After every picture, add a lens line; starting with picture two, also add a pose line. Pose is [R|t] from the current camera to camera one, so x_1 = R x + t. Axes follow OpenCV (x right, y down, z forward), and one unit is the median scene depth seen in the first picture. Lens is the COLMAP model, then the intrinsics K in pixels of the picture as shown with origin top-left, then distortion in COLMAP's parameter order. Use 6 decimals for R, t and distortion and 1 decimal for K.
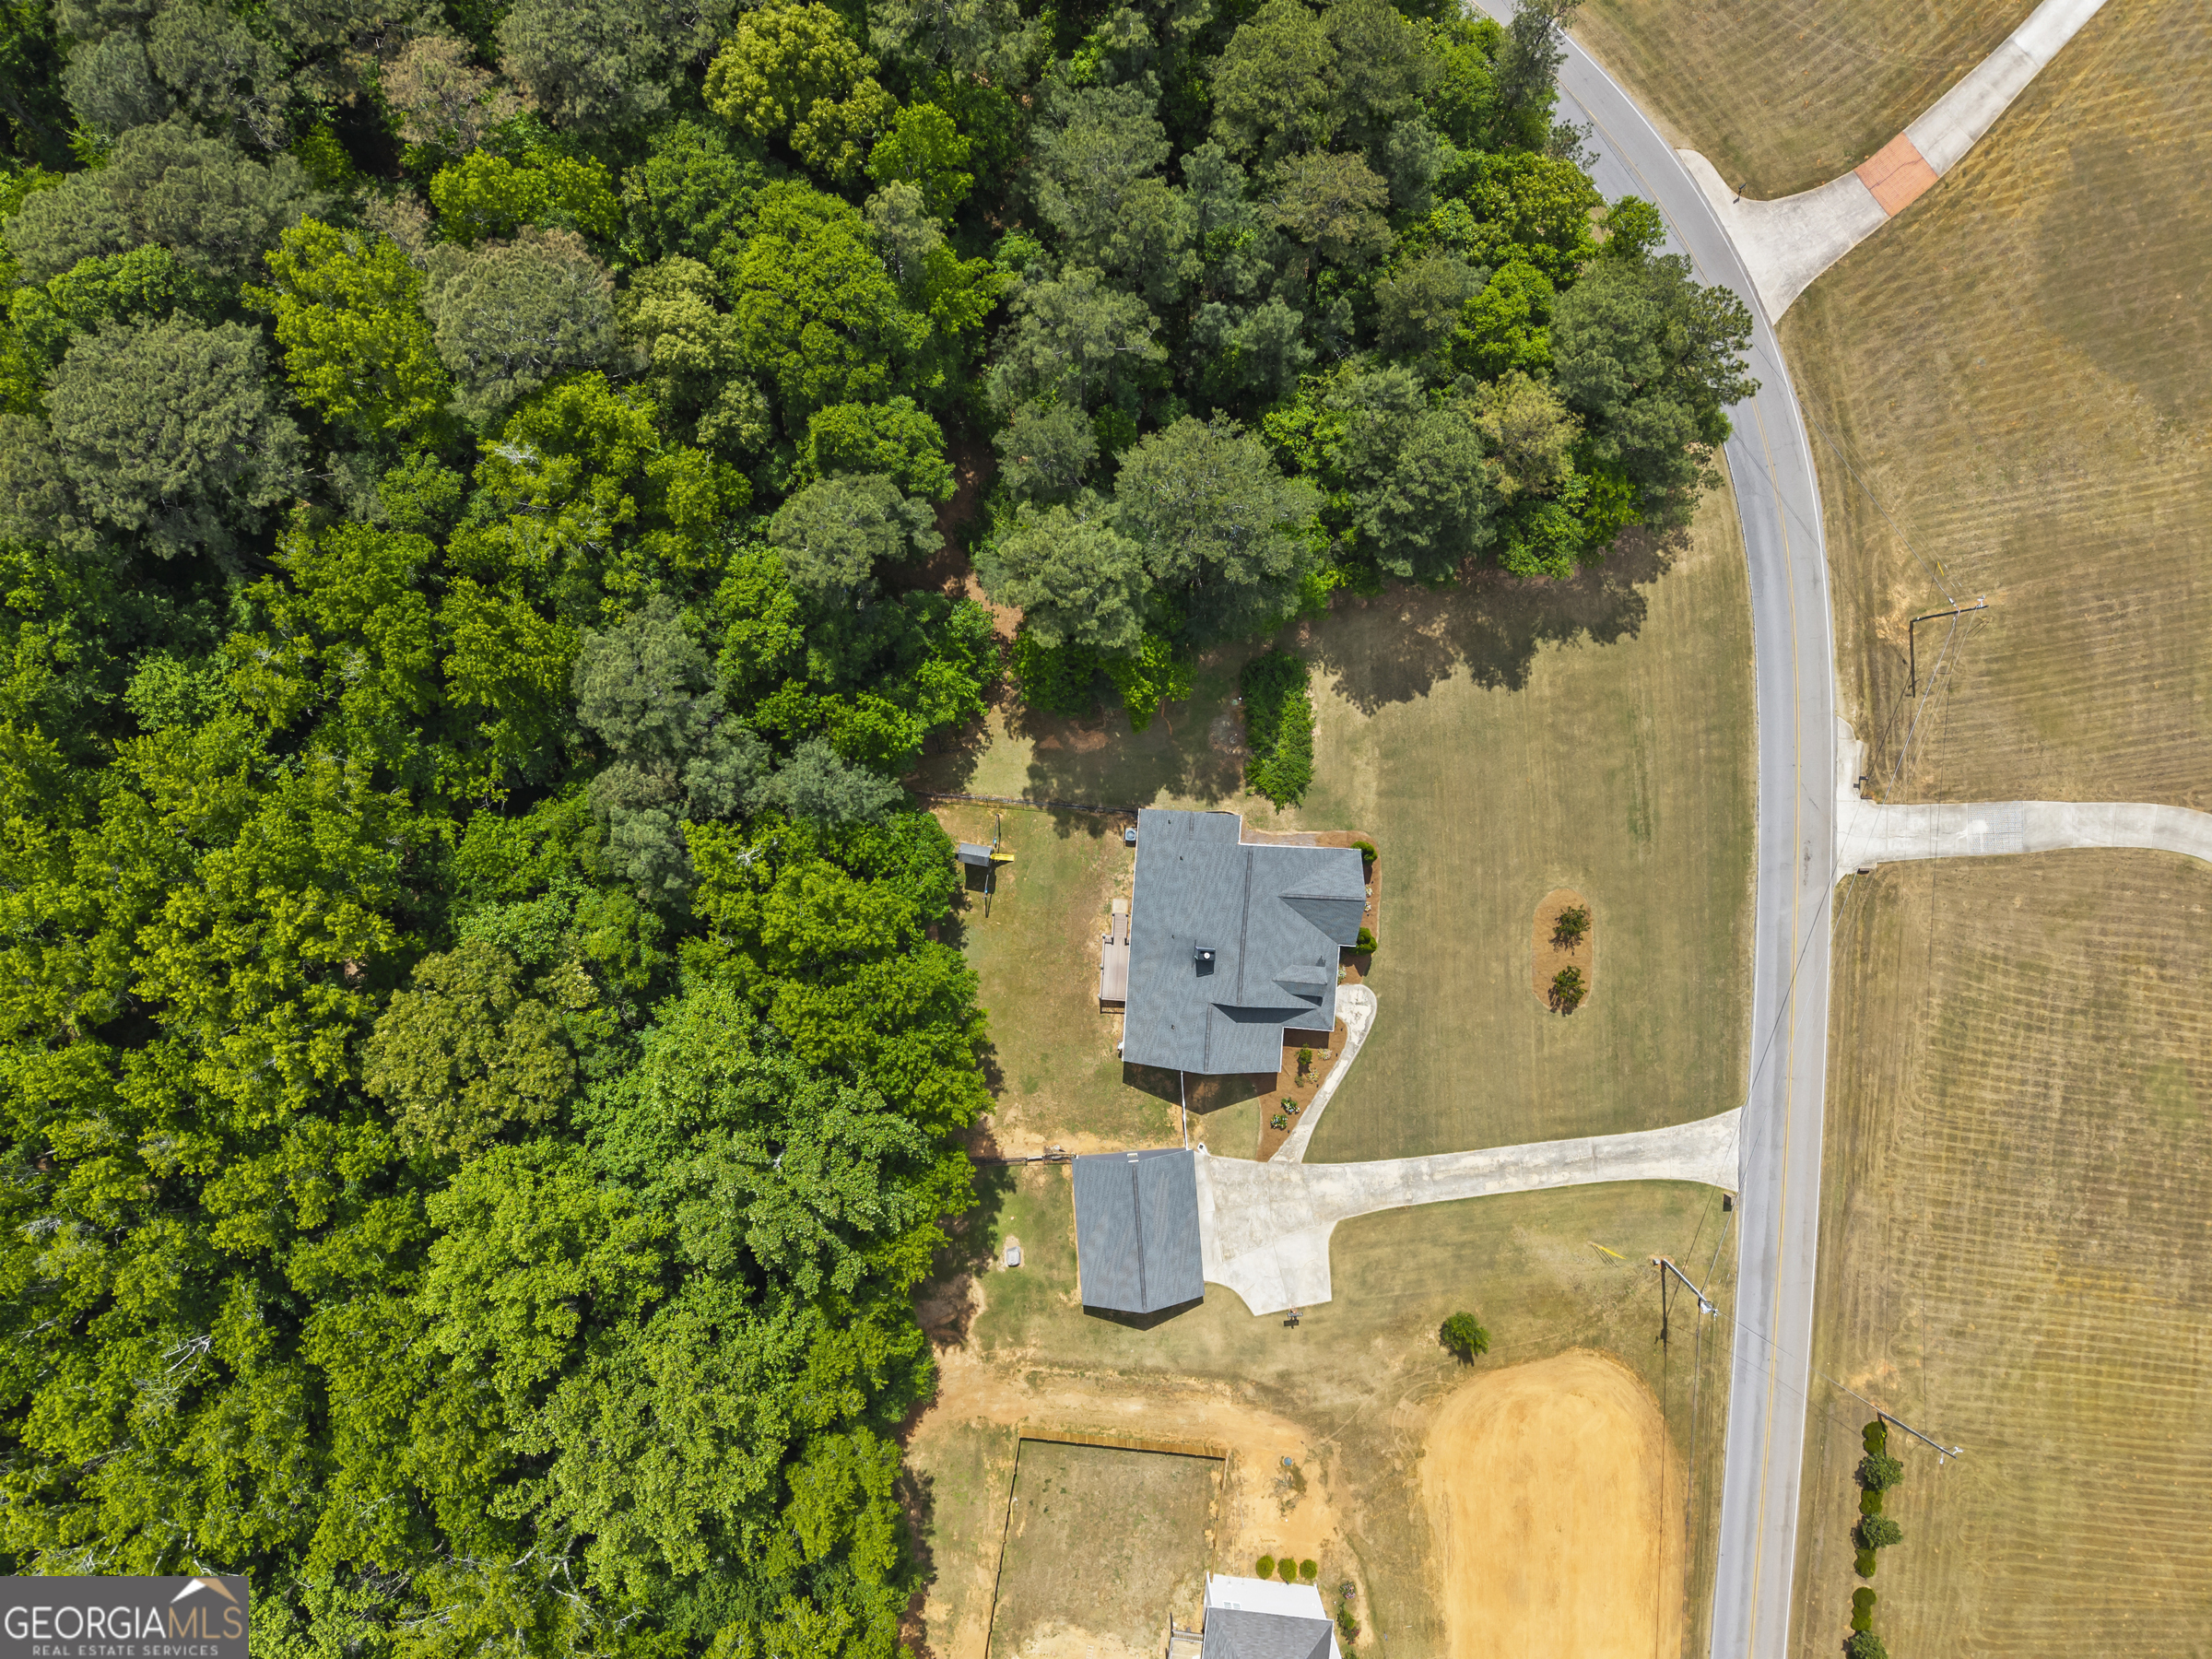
lens RADIAL K [[1496.0, 0, 1090.8], [0, 1496.0, 818.5], [0, 0, 1]] dist [0.006385, -0.007201]
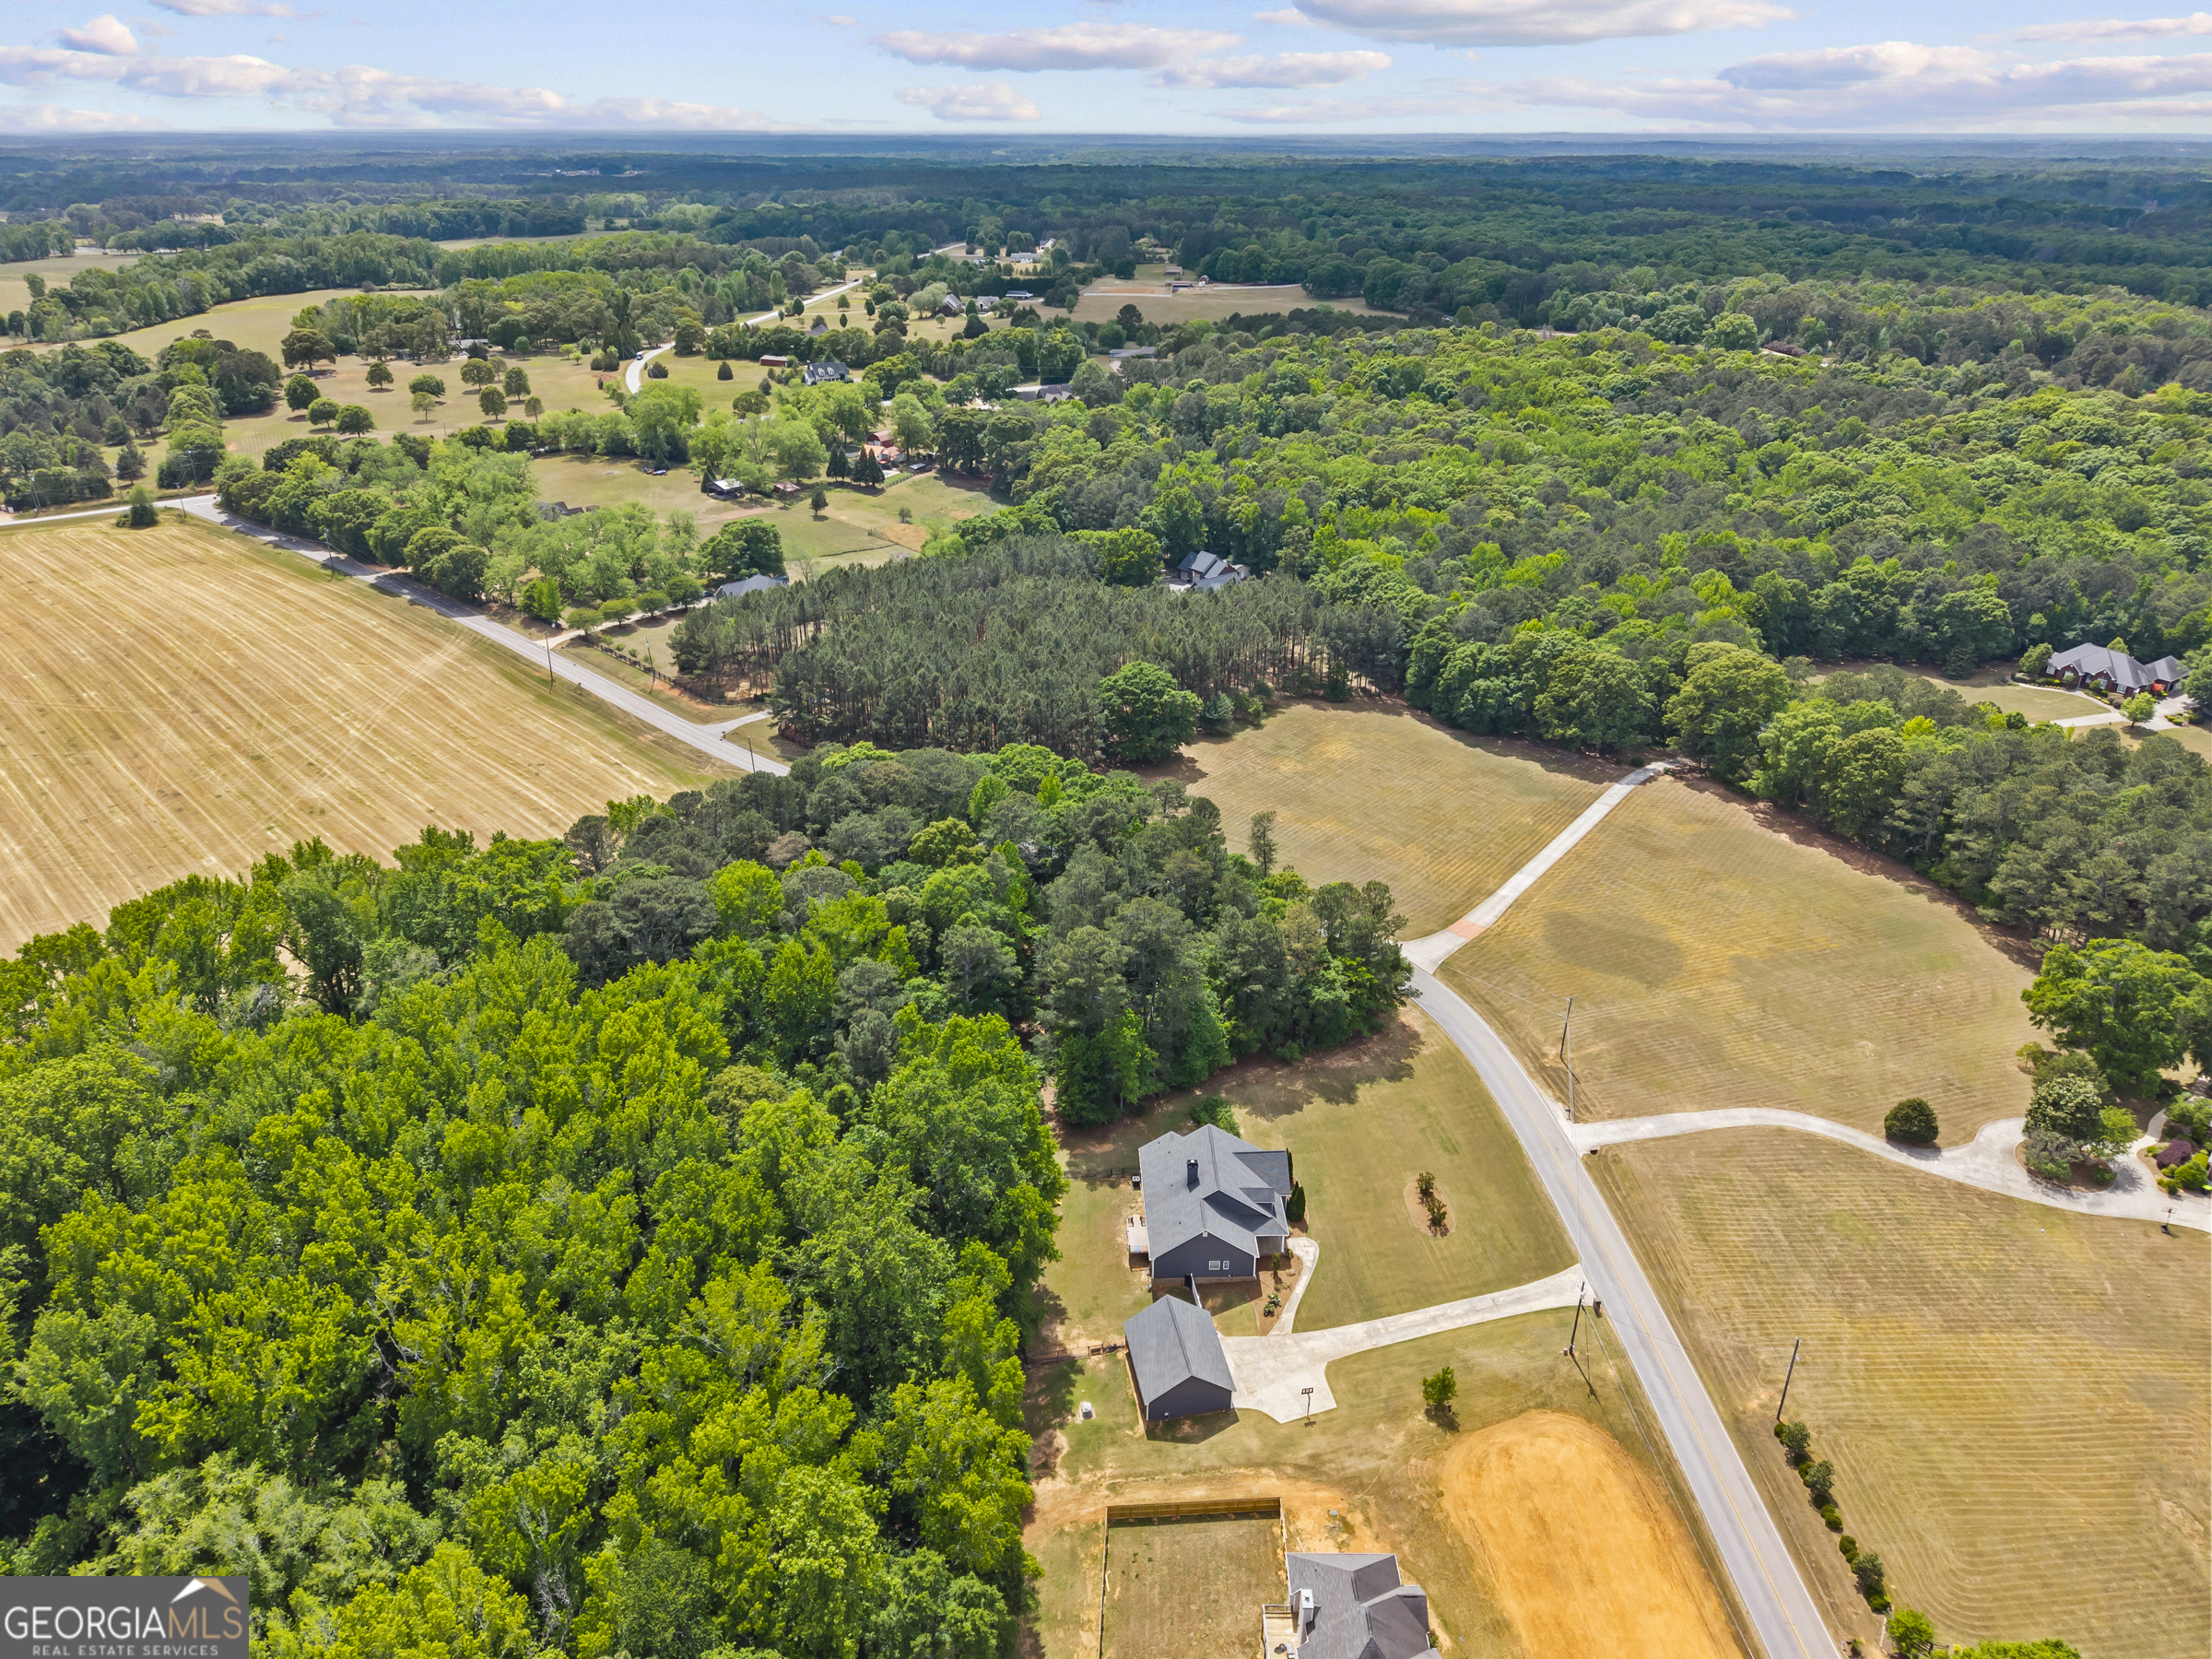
lens RADIAL K [[1496.0, 0, 1090.8], [0, 1496.0, 818.5], [0, 0, 1]] dist [0.006385, -0.007201]
pose [[0.995045, -0.048344, 0.086882, -0.138041], [0.099186, 0.421844, -0.901227, 1.258403], [0.006918, 0.905379, 0.424548, -0.003923]]
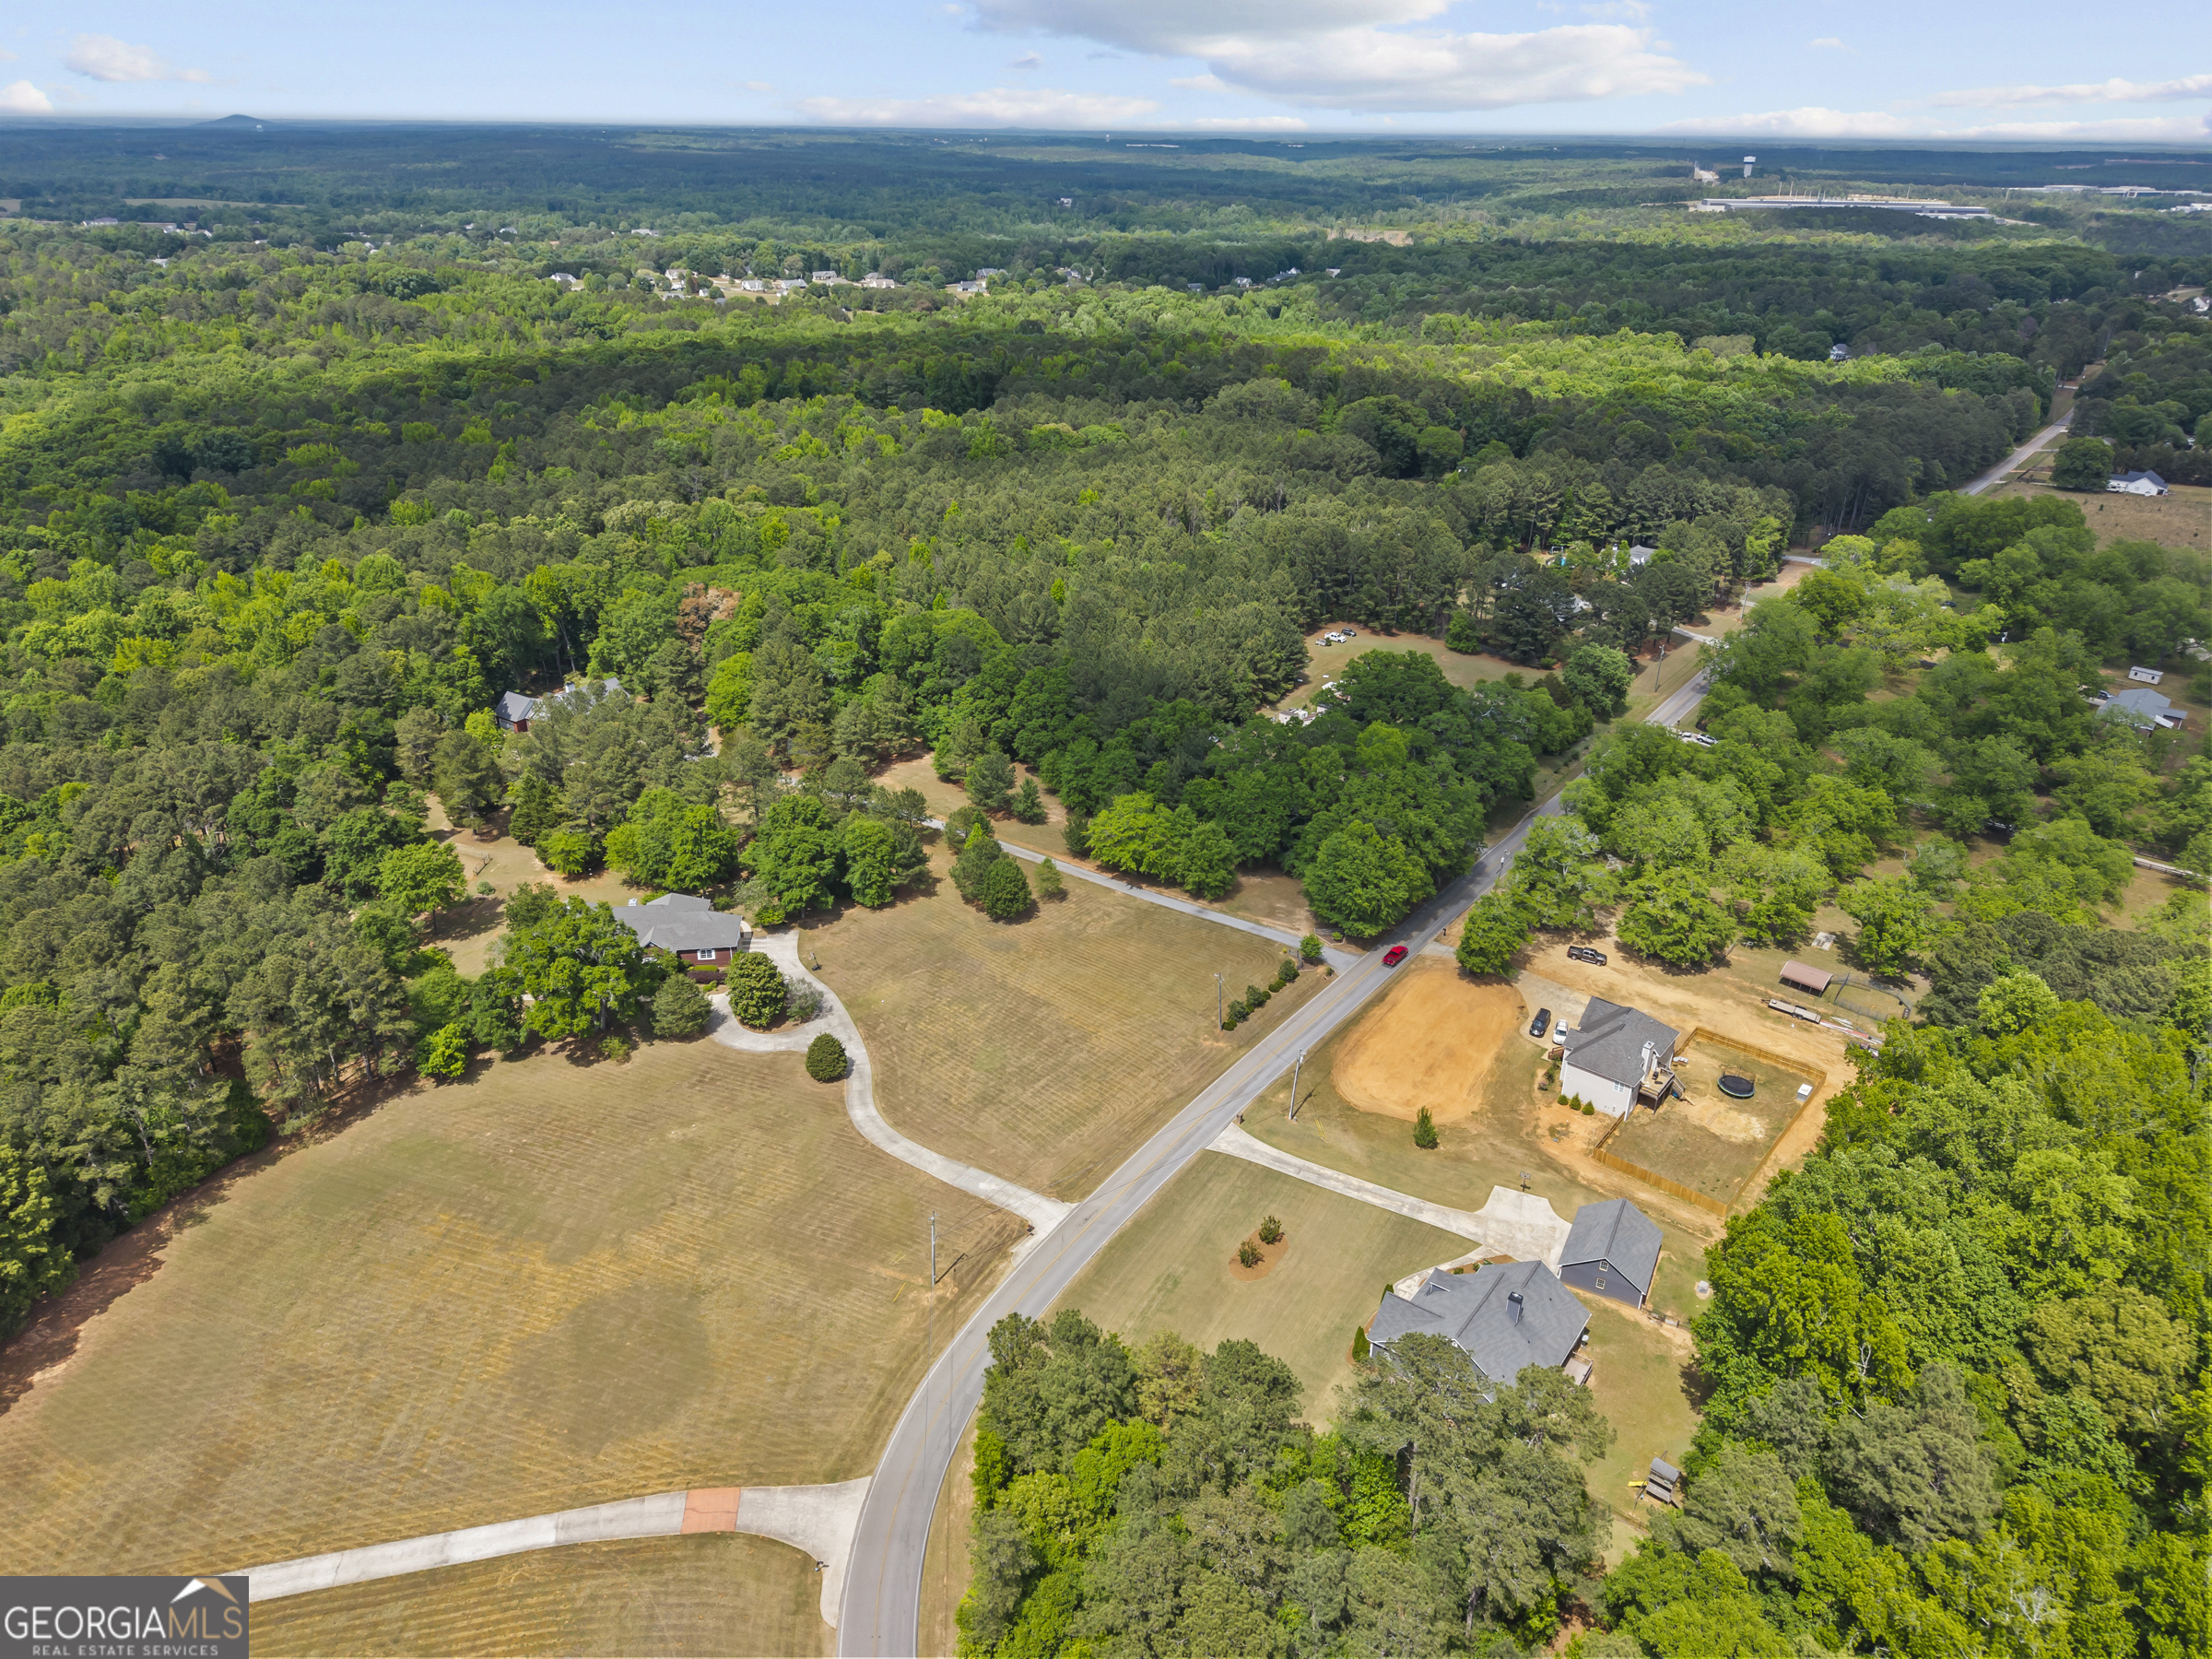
lens RADIAL K [[1455.3, 0, 1085.2], [0, 1455.3, 809.9], [0, 0, 1]] dist [0.006945, -0.001283]
pose [[-0.837508, -0.236851, 0.492424, -0.133196], [0.546382, -0.351833, 0.760053, -0.918072], [-0.006768, 0.905602, 0.424074, 0.020754]]
